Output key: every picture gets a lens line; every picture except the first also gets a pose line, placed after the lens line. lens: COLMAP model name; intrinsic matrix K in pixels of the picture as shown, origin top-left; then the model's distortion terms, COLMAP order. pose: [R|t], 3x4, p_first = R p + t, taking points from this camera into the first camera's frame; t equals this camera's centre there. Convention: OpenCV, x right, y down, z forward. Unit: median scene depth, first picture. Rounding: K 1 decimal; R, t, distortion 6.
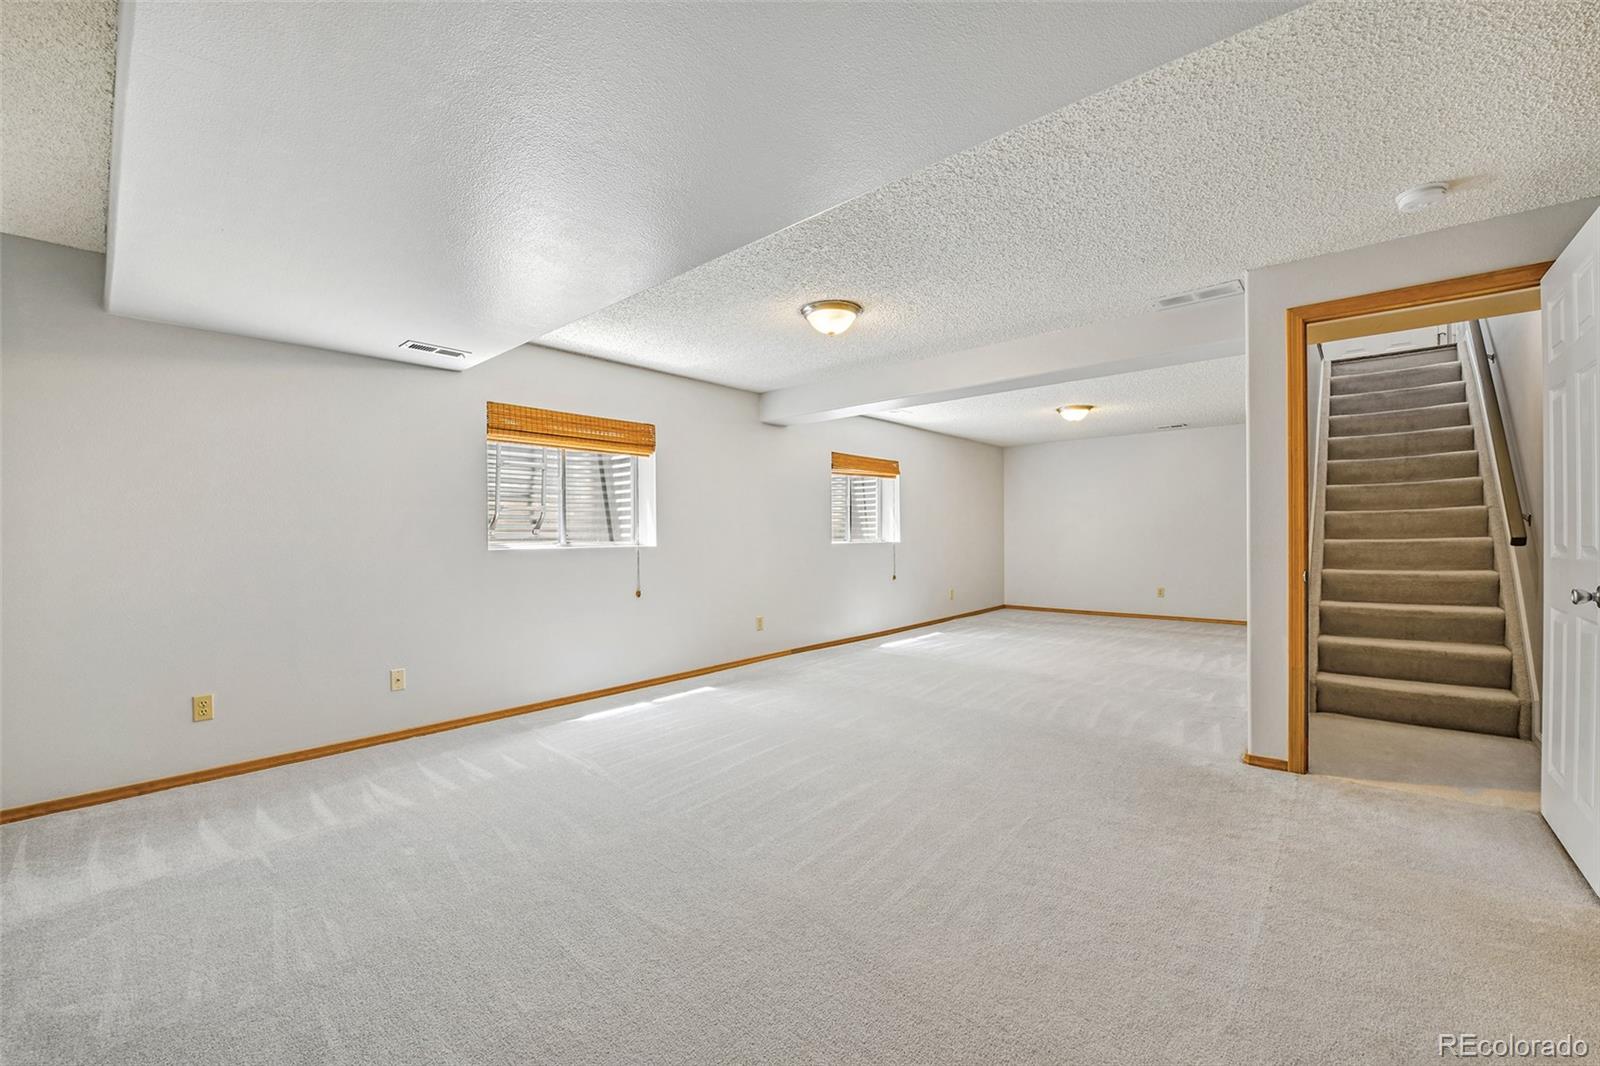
lens RADIAL K [[640.8, 0, 806.2], [0, 640.8, 533.2], [0, 0, 1]] dist [-0.009400, -0.001474]
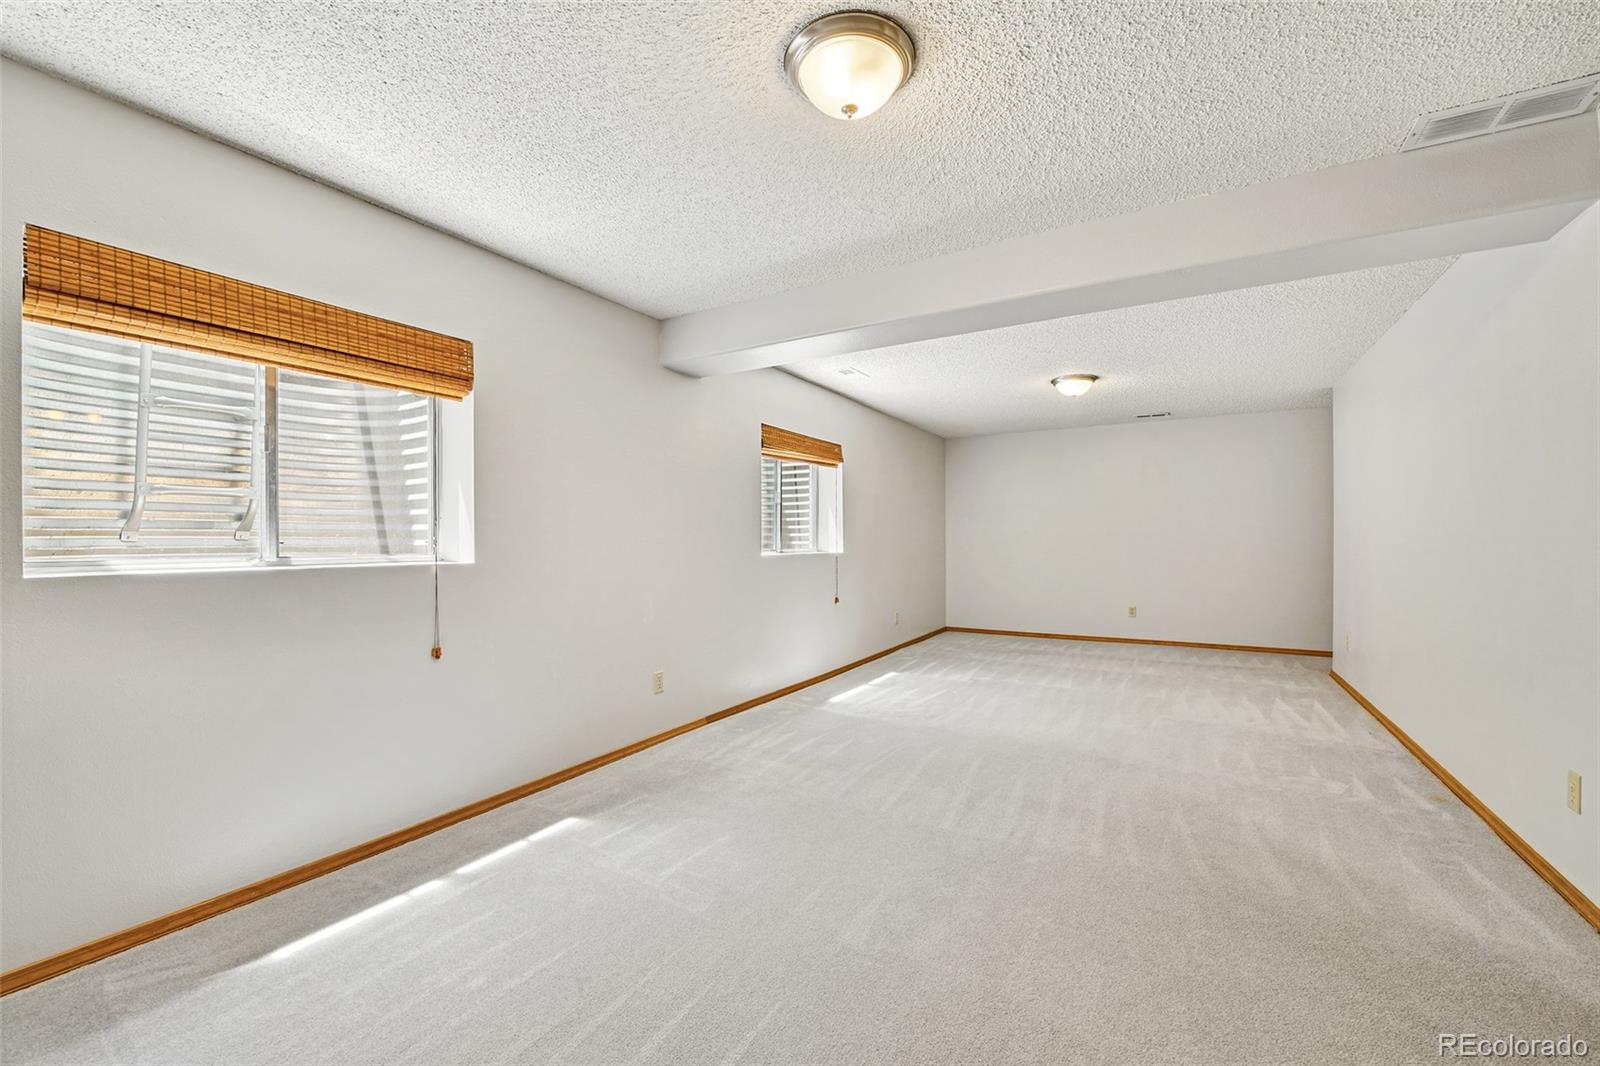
lens RADIAL K [[640.8, 0, 797.9], [0, 640.8, 542.2], [0, 0, 1]] dist [-0.009400, -0.001474]
pose [[0.983890, 0.003709, 0.178735, -0.050575], [-0.004132, 0.999989, 0.001995, -0.000020], [-0.178726, -0.002701, 0.983895, 0.351759]]
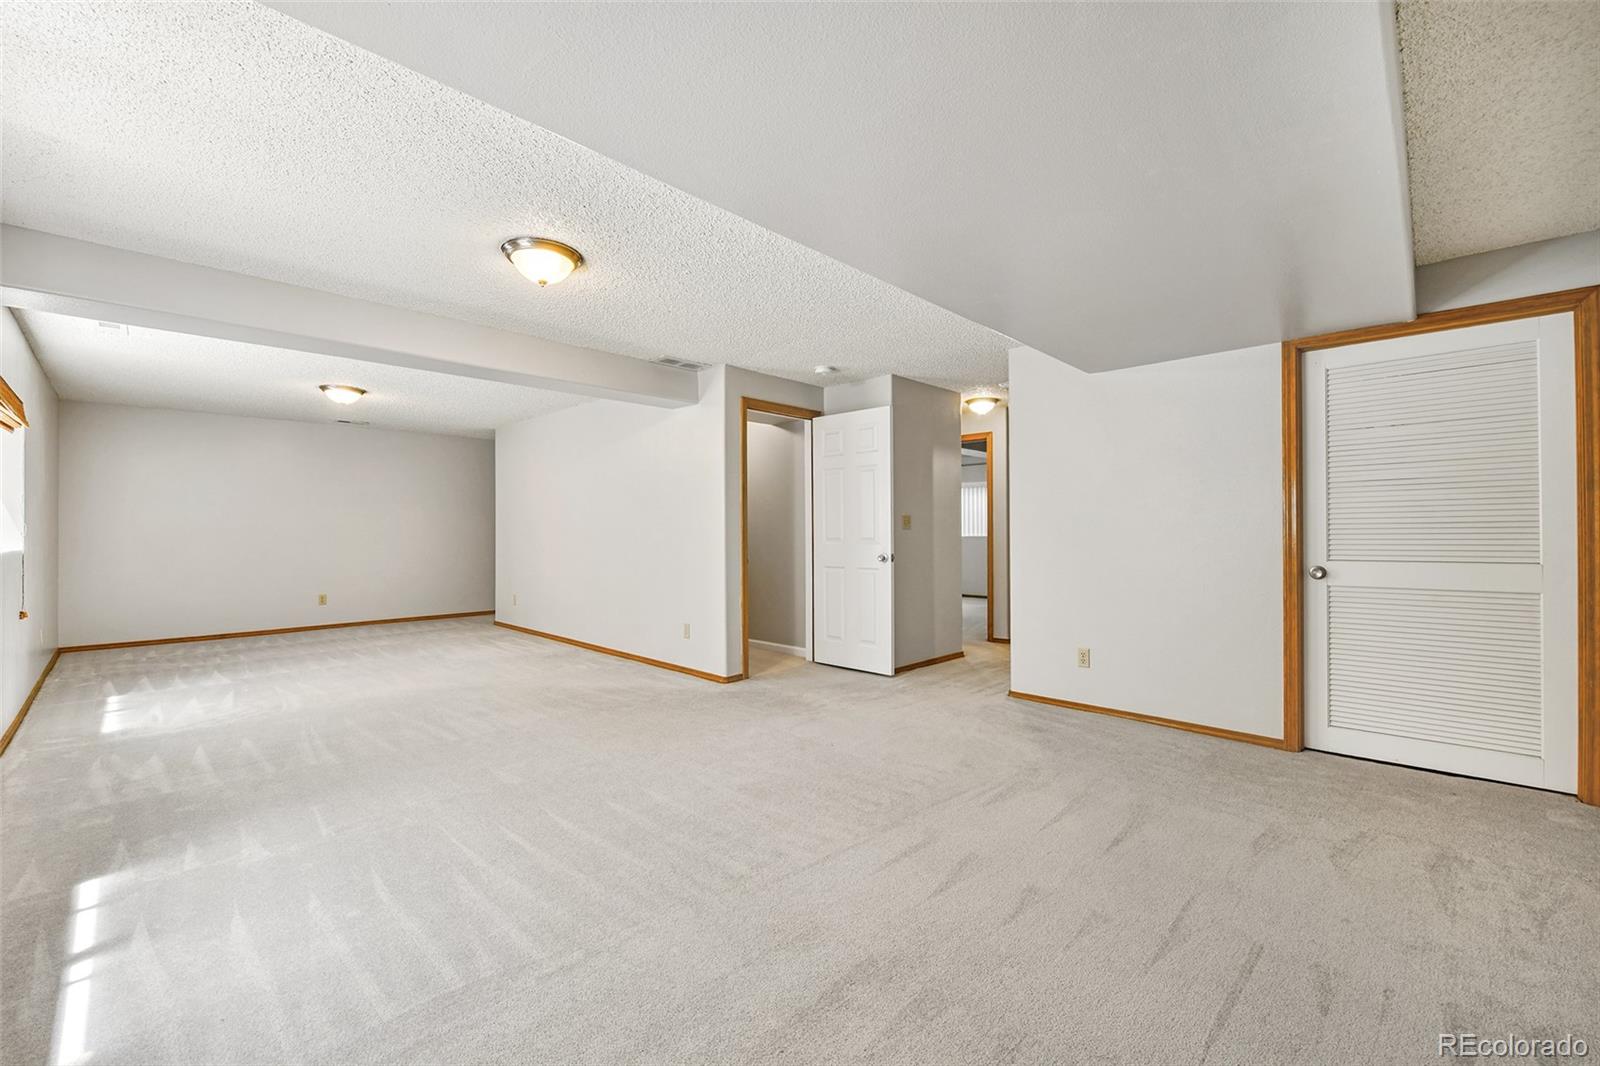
lens RADIAL K [[640.8, 0, 793.9], [0, 640.8, 535.3], [0, 0, 1]] dist [-0.009400, -0.001474]
pose [[0.054413, 0.002891, 0.998514, -0.462364], [0.000066, 0.999996, -0.002899, 0.003772], [-0.998519, 0.000223, 0.054412, 0.409824]]
